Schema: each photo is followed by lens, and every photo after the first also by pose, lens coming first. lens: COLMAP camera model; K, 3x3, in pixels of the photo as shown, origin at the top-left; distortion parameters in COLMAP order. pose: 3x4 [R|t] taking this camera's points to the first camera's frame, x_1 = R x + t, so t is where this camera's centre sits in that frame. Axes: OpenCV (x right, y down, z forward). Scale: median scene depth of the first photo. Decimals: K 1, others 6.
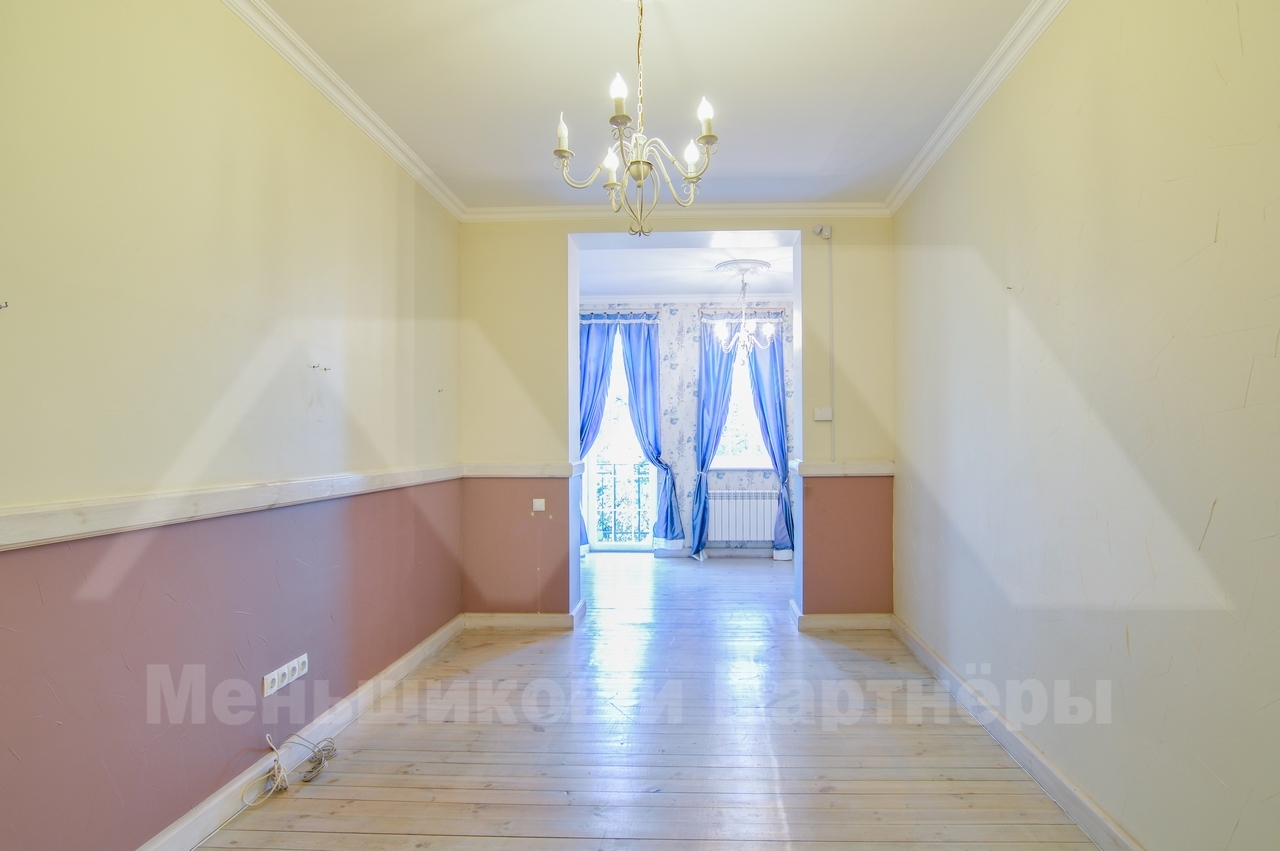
lens RADIAL K [[644.3, 0, 642.3], [0, 644.3, 429.2], [0, 0, 1]] dist [-0.017541, 0.000015]
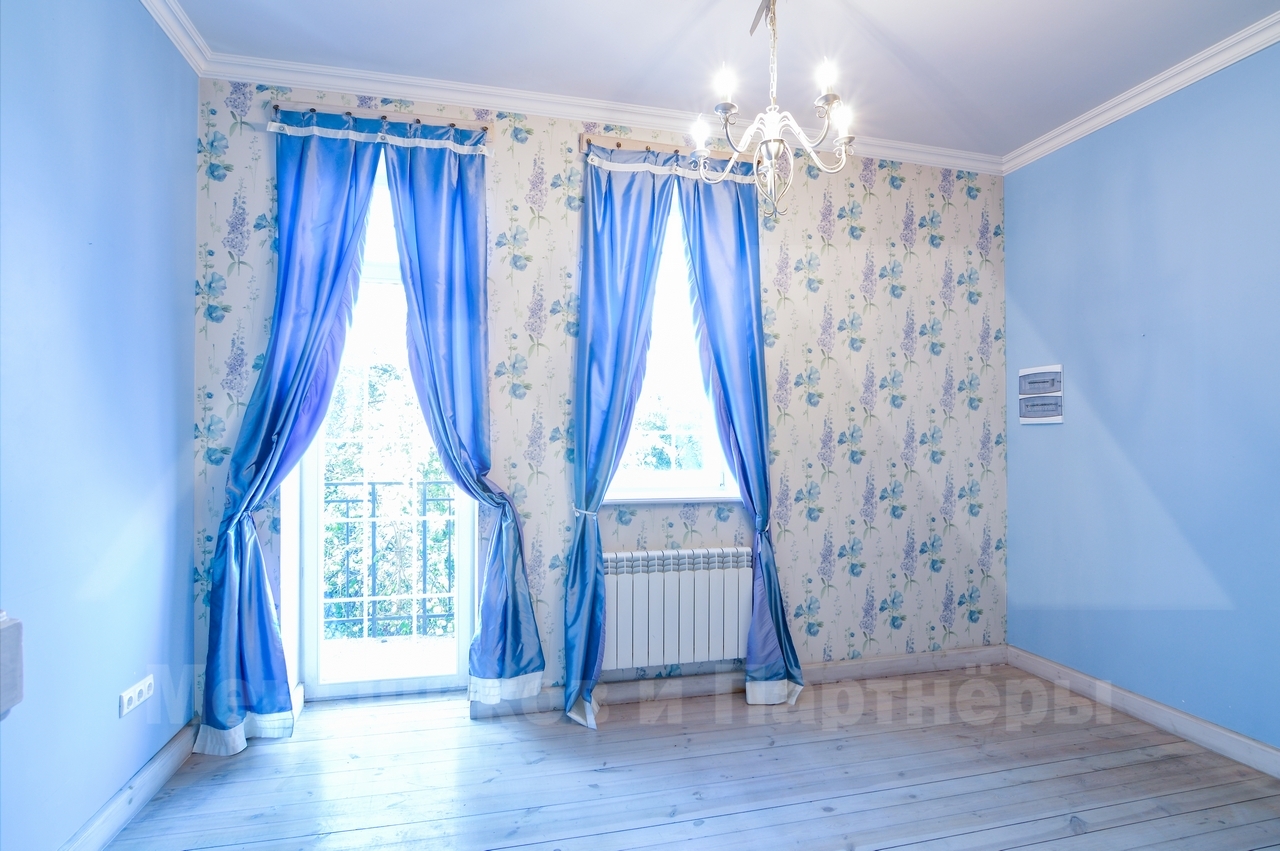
lens RADIAL K [[644.3, 0, 633.4], [0, 644.3, 435.6], [0, 0, 1]] dist [-0.017541, 0.000015]
pose [[0.949305, 0.009626, 0.314209, -0.012881], [-0.014568, 0.999804, 0.013385, 0.010250], [-0.314018, -0.017284, 0.949260, 0.576245]]
